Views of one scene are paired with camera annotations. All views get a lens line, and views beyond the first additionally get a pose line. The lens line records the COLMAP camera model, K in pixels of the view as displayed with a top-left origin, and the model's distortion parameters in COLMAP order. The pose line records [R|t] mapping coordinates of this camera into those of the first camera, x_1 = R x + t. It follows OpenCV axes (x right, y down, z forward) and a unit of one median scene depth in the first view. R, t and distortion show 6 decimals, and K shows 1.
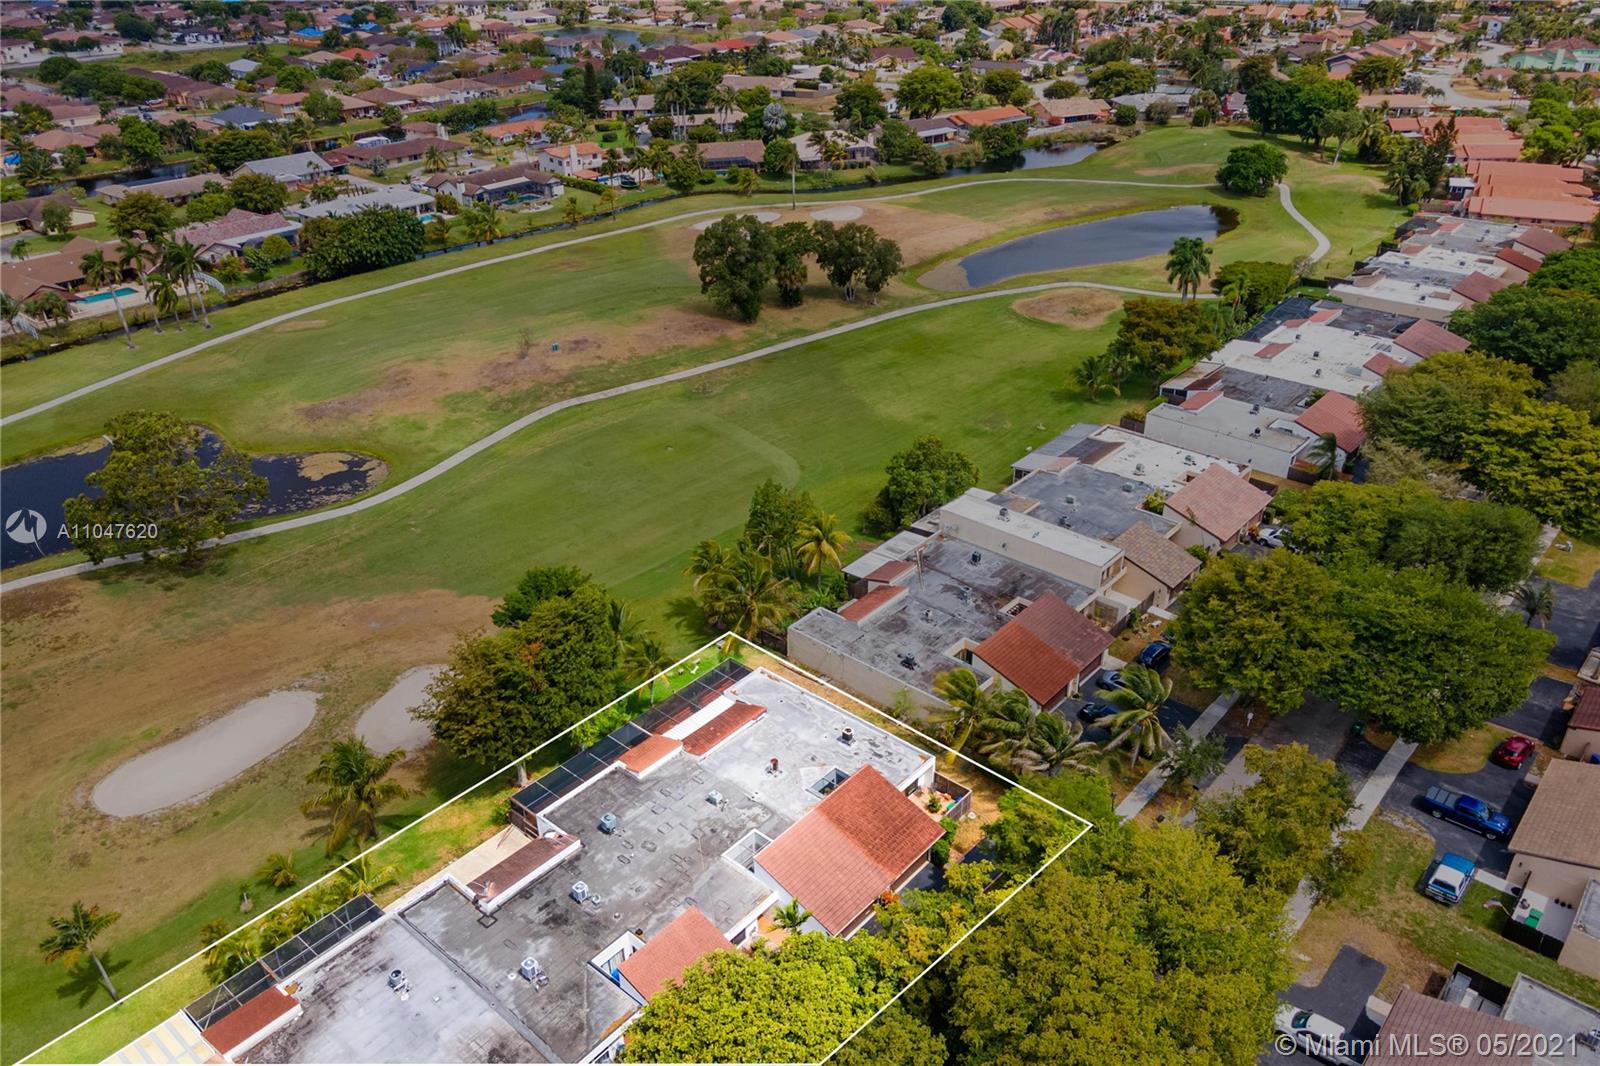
lens RADIAL K [[1160.8, 0, 790.7], [0, 1160.8, 513.4], [0, 0, 1]] dist [0.011514, 0.046765]
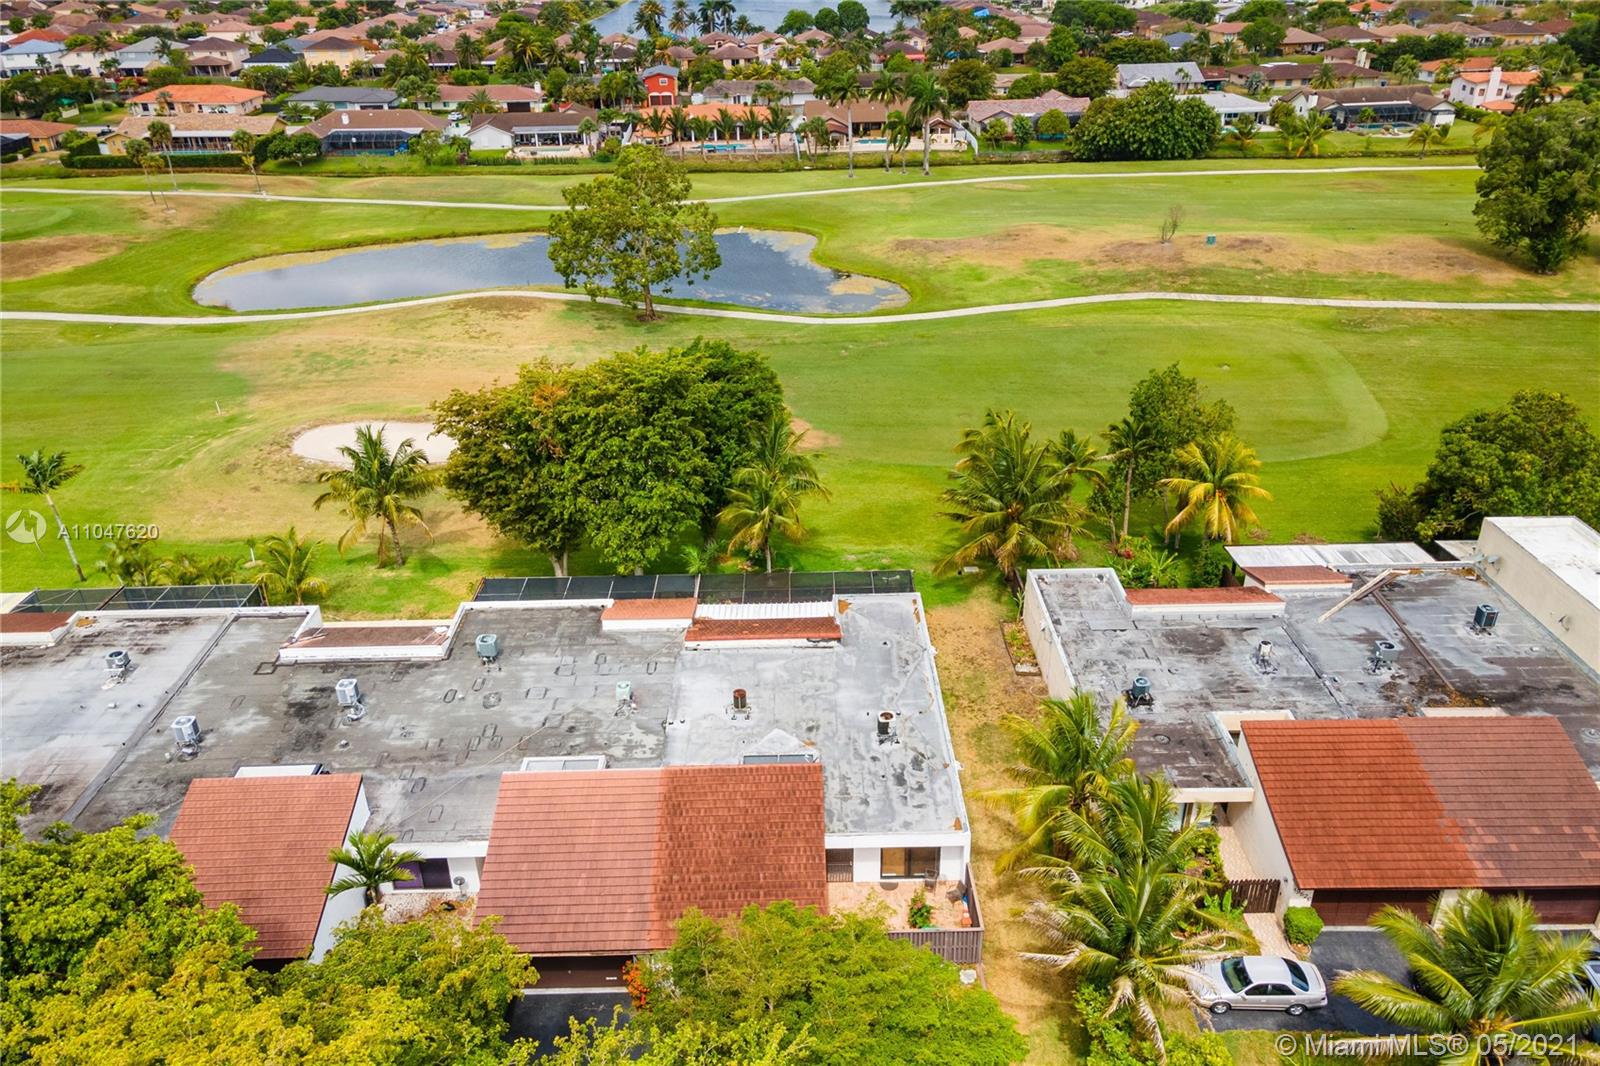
lens RADIAL K [[1160.8, 0, 790.7], [0, 1160.8, 513.4], [0, 0, 1]] dist [0.011514, 0.046765]
pose [[0.672721, 0.334371, -0.660033, 0.223363], [-0.339387, 0.932129, 0.126303, 0.027646], [0.657467, 0.139040, 0.740543, 0.350686]]
